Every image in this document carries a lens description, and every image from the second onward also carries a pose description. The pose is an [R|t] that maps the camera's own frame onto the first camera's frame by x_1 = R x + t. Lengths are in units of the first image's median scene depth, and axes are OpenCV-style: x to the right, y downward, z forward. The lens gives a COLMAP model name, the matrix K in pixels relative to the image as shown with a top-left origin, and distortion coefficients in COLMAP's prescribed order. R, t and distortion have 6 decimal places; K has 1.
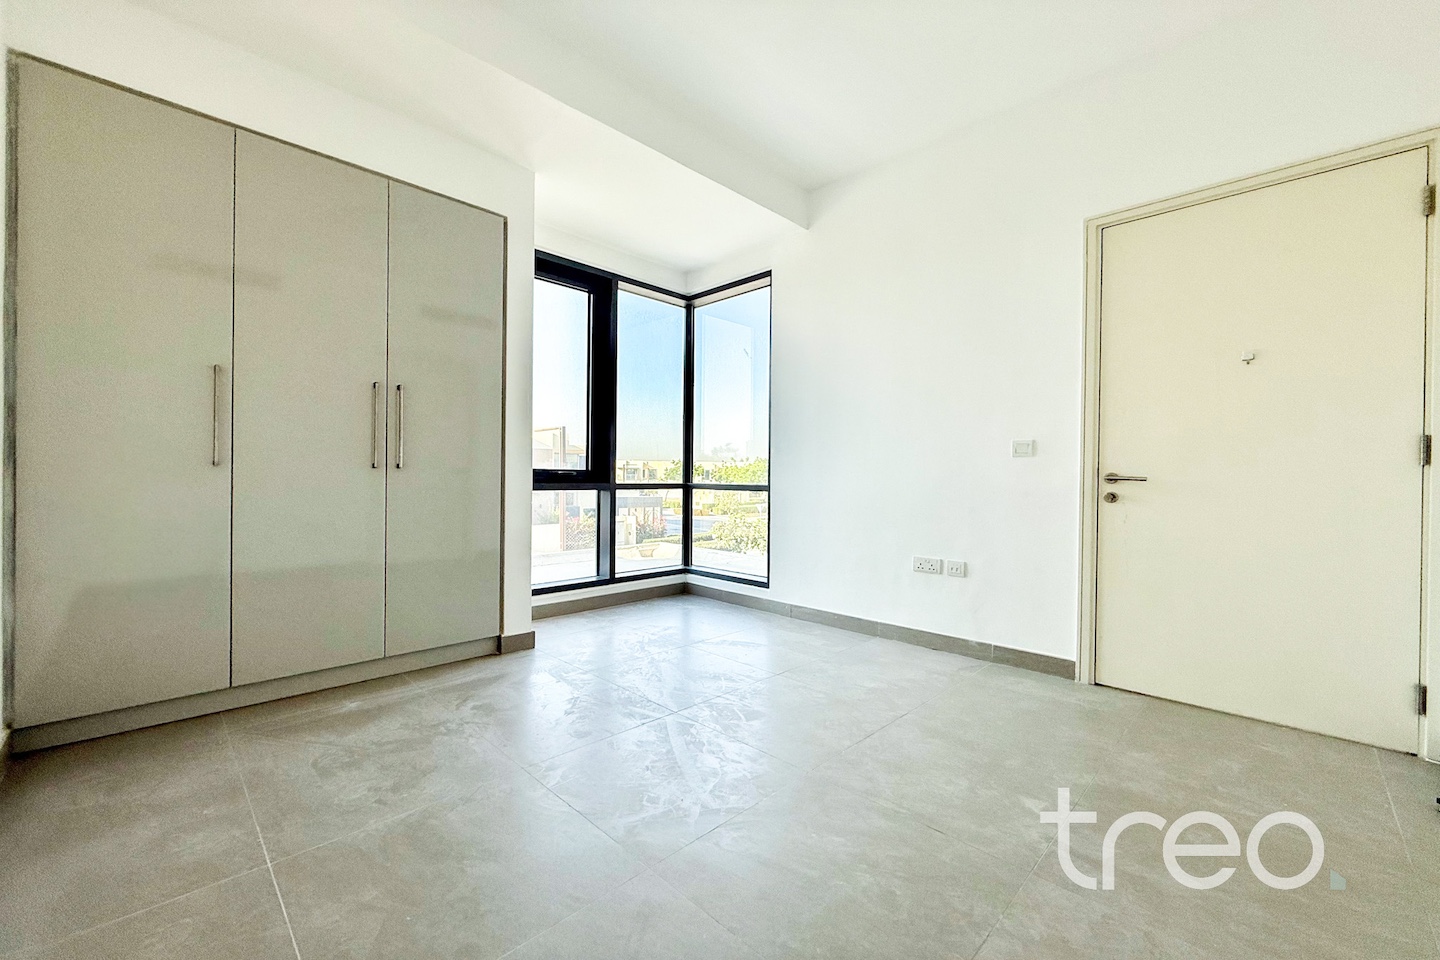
lens RADIAL K [[574.8, 0, 710.9], [0, 574.8, 478.4], [0, 0, 1]] dist [0.001096, -0.000016]
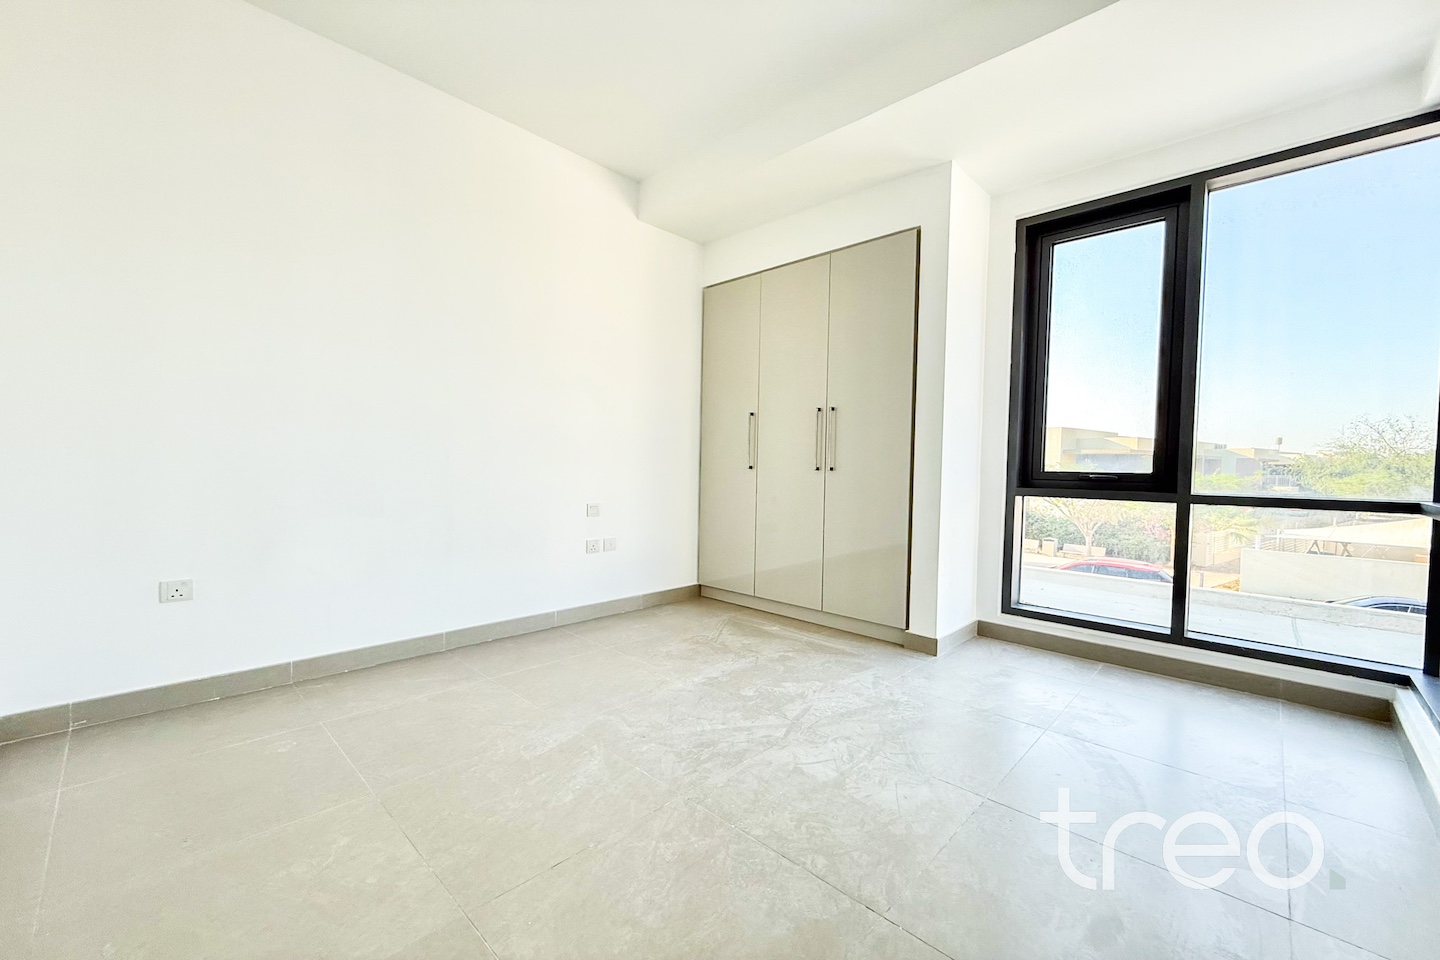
lens RADIAL K [[574.8, 0, 725.3], [0, 574.8, 483.0], [0, 0, 1]] dist [0.001096, -0.000016]
pose [[0.026503, 0.006548, -0.999627, 0.740367], [-0.026284, 0.999637, 0.005851, 0.009839], [0.999303, 0.026120, 0.026666, 0.709933]]
